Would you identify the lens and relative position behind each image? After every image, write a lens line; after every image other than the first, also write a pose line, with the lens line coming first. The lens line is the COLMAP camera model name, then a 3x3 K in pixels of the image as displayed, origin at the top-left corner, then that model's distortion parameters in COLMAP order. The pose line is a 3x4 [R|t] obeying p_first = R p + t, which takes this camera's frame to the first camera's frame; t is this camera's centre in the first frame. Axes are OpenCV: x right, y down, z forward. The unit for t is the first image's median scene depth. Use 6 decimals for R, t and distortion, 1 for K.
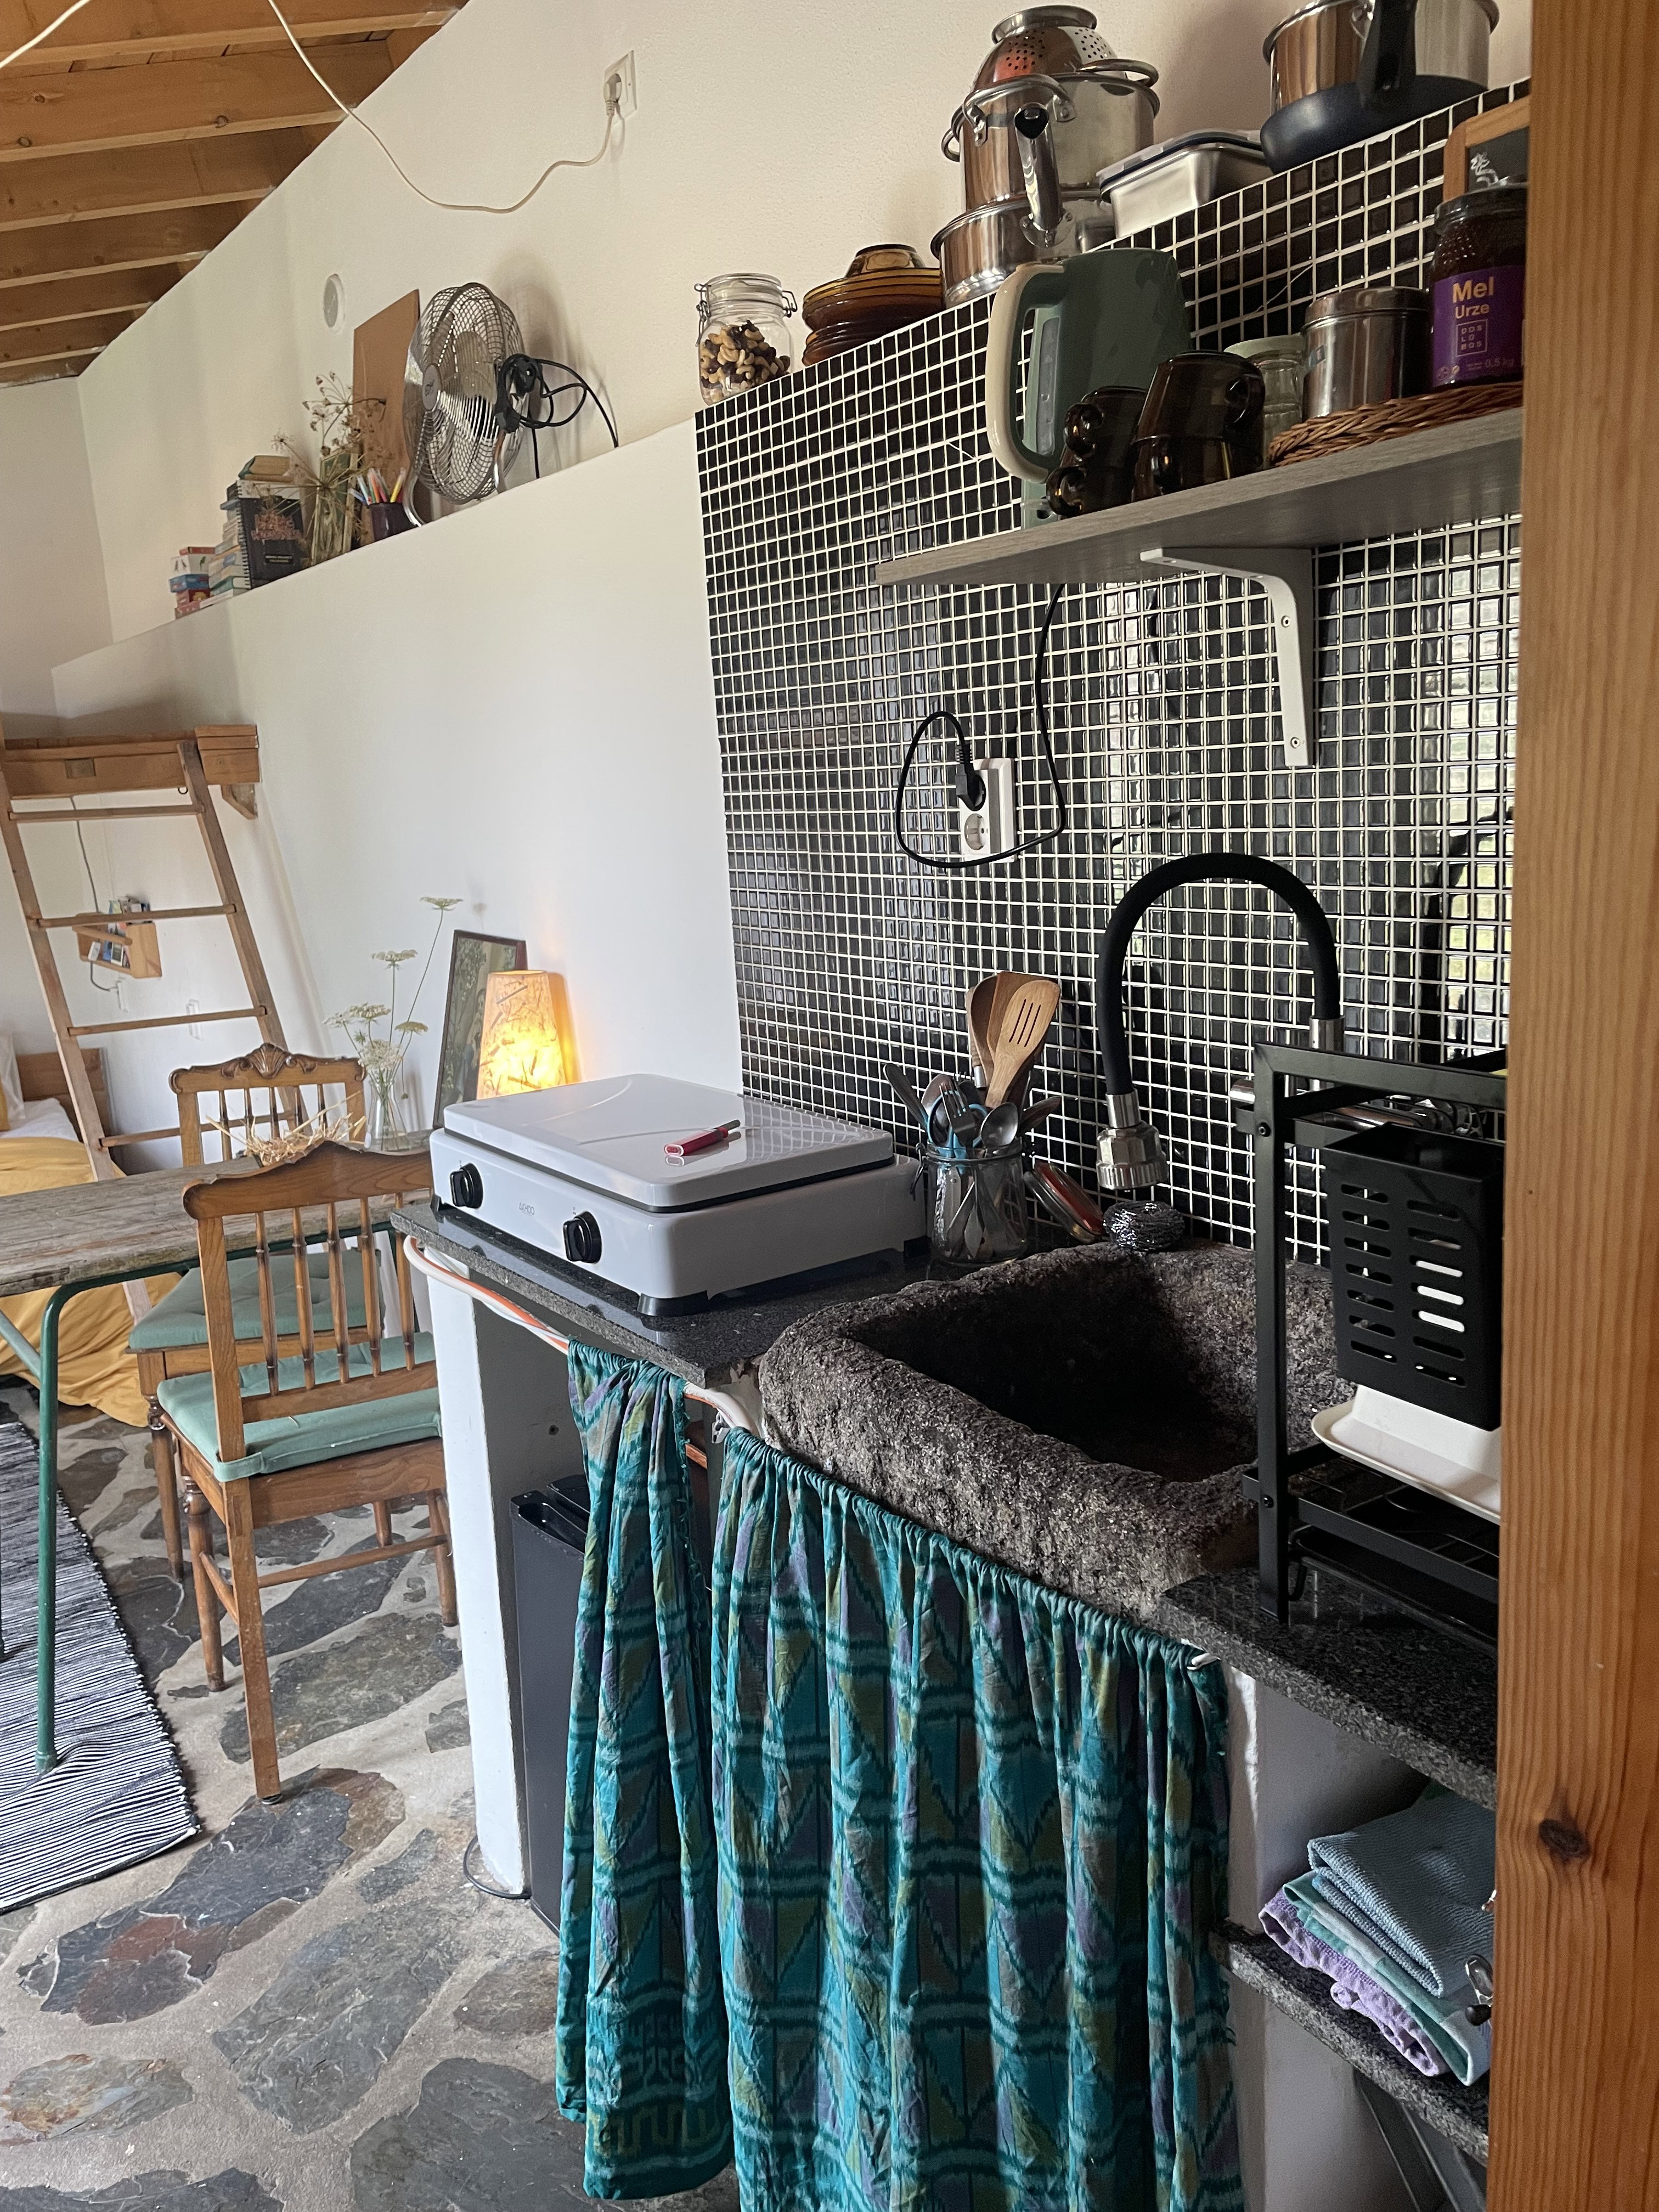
lens RADIAL K [[1697.6, 0, 829.5], [0, 1697.6, 1106.0], [0, 0, 1]] dist [0.096421, -0.115803]
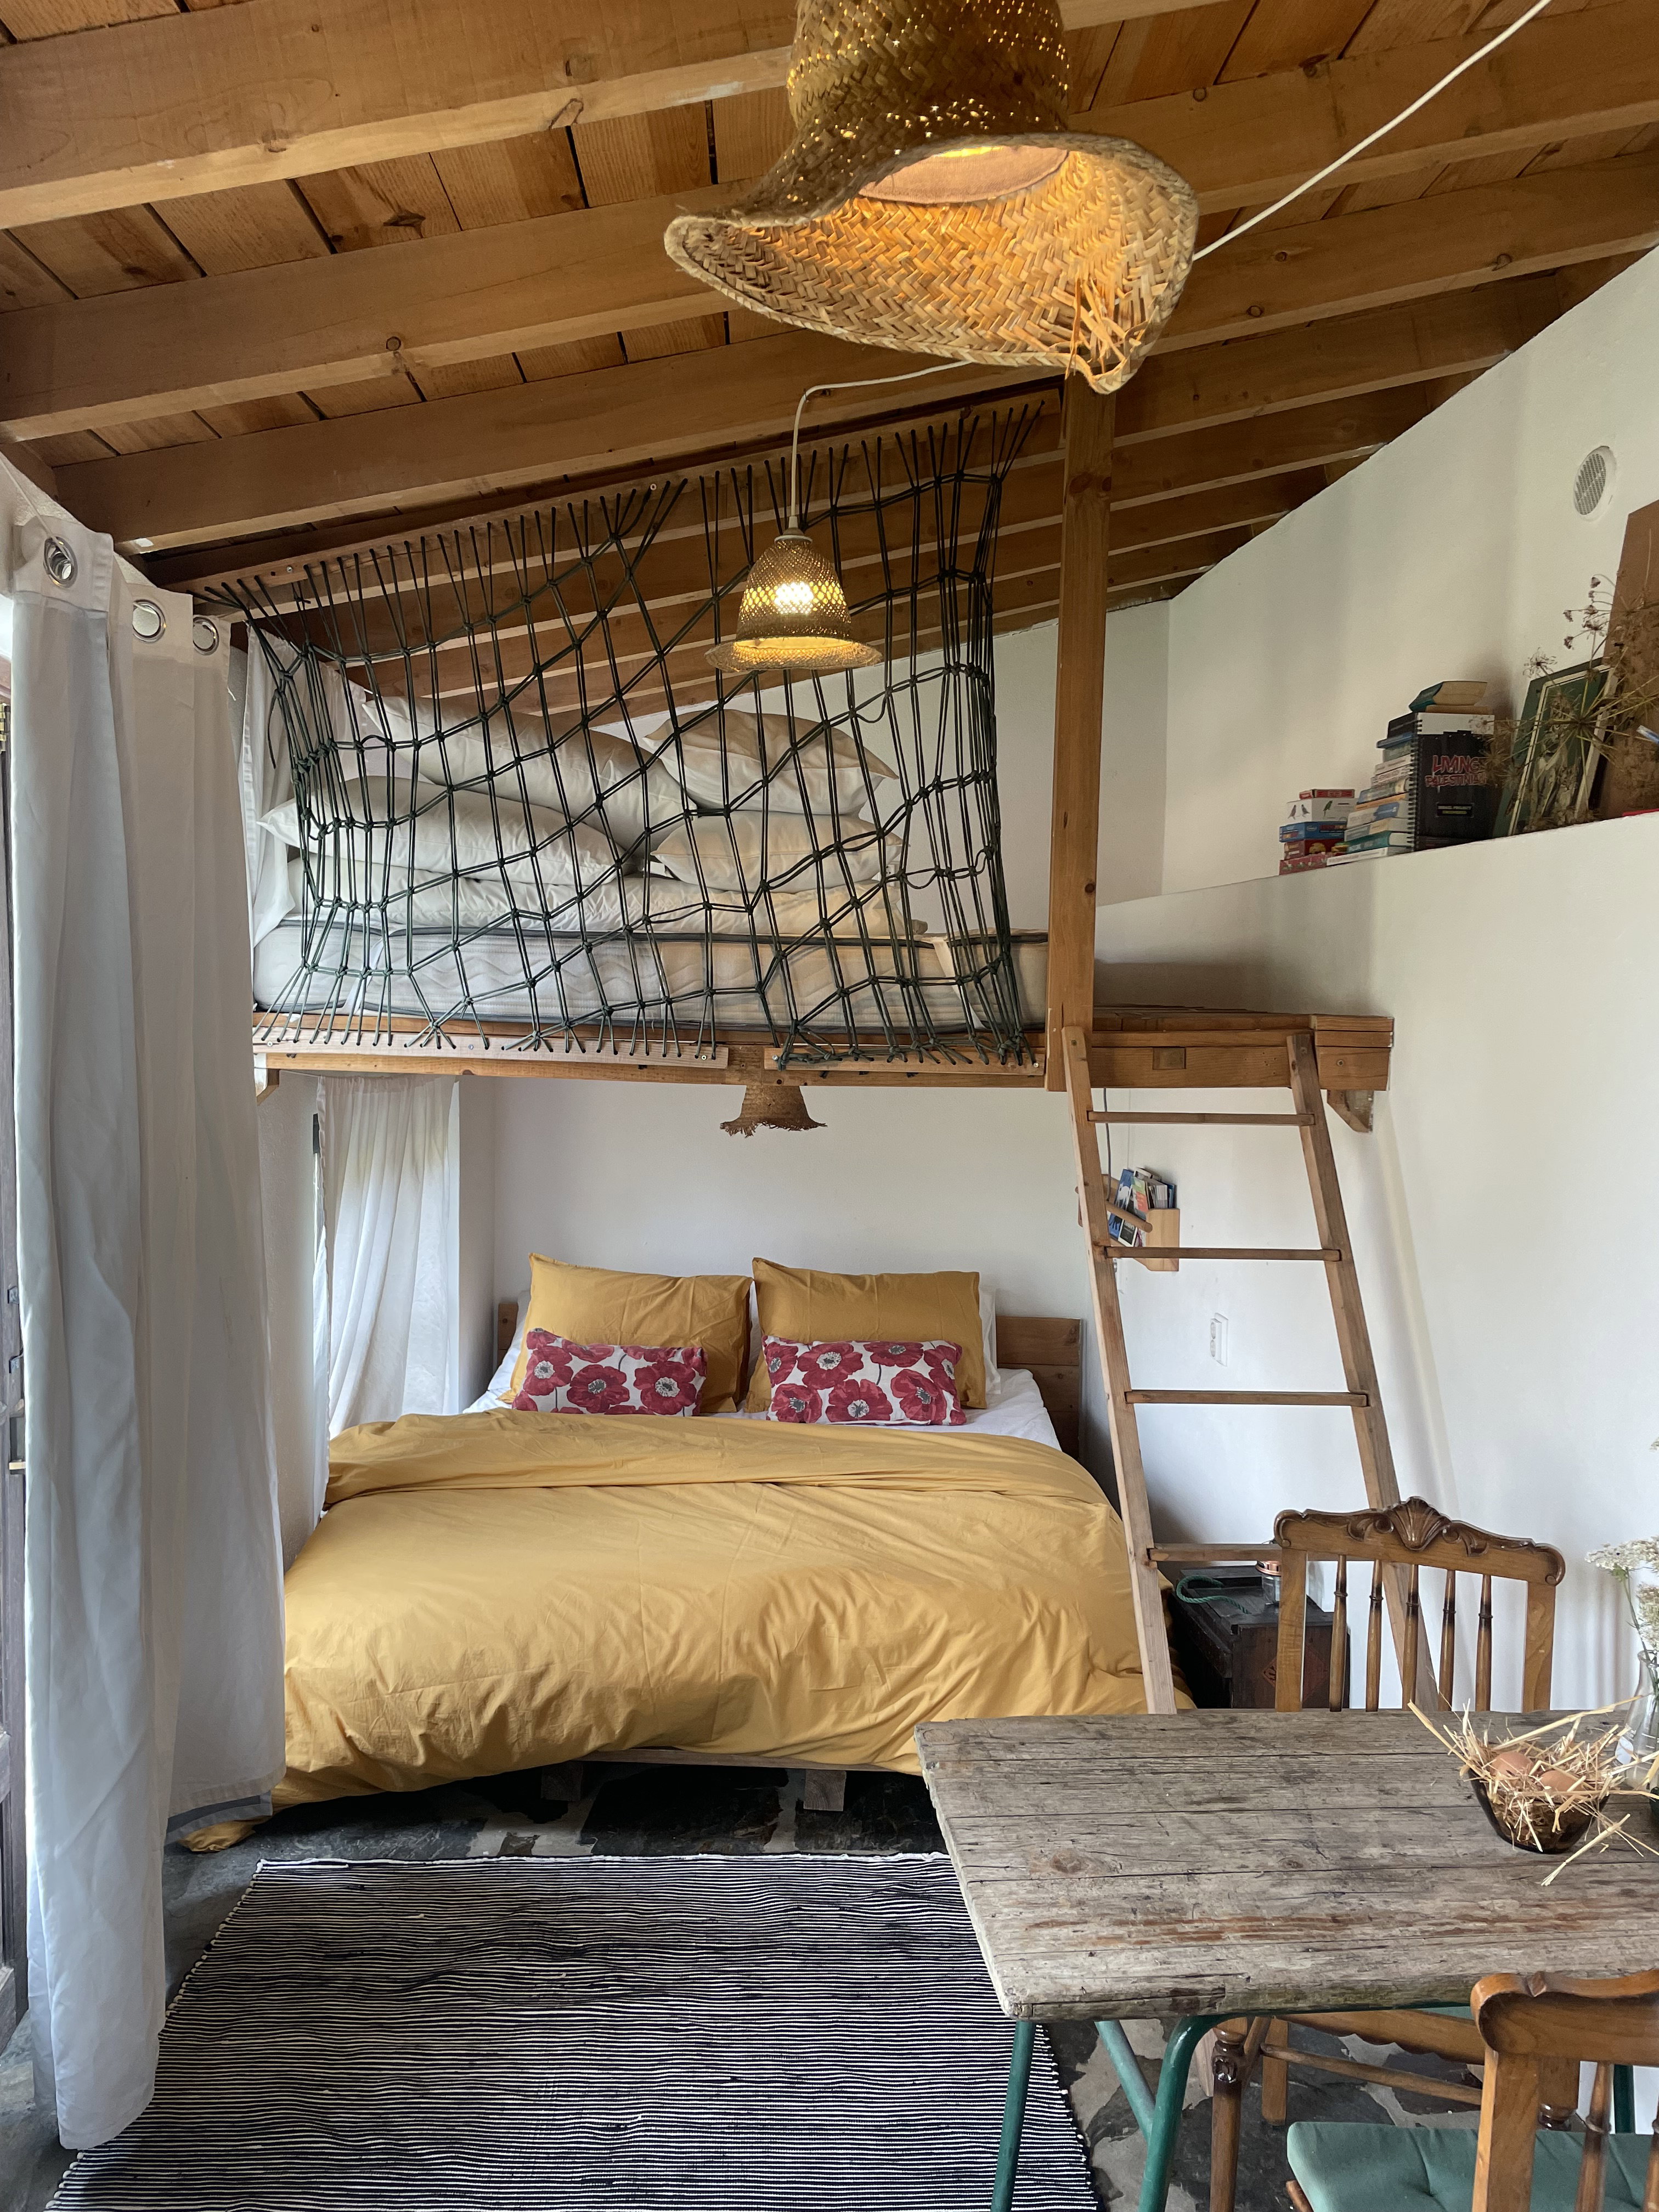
lens RADIAL K [[1697.6, 0, 829.5], [0, 1697.6, 1106.0], [0, 0, 1]] dist [0.096421, -0.115803]
pose [[0.872533, 0.100367, -0.478135, -0.182706], [-0.151376, 0.986047, -0.069256, -0.091412], [0.464512, 0.132807, 0.875552, 0.214783]]
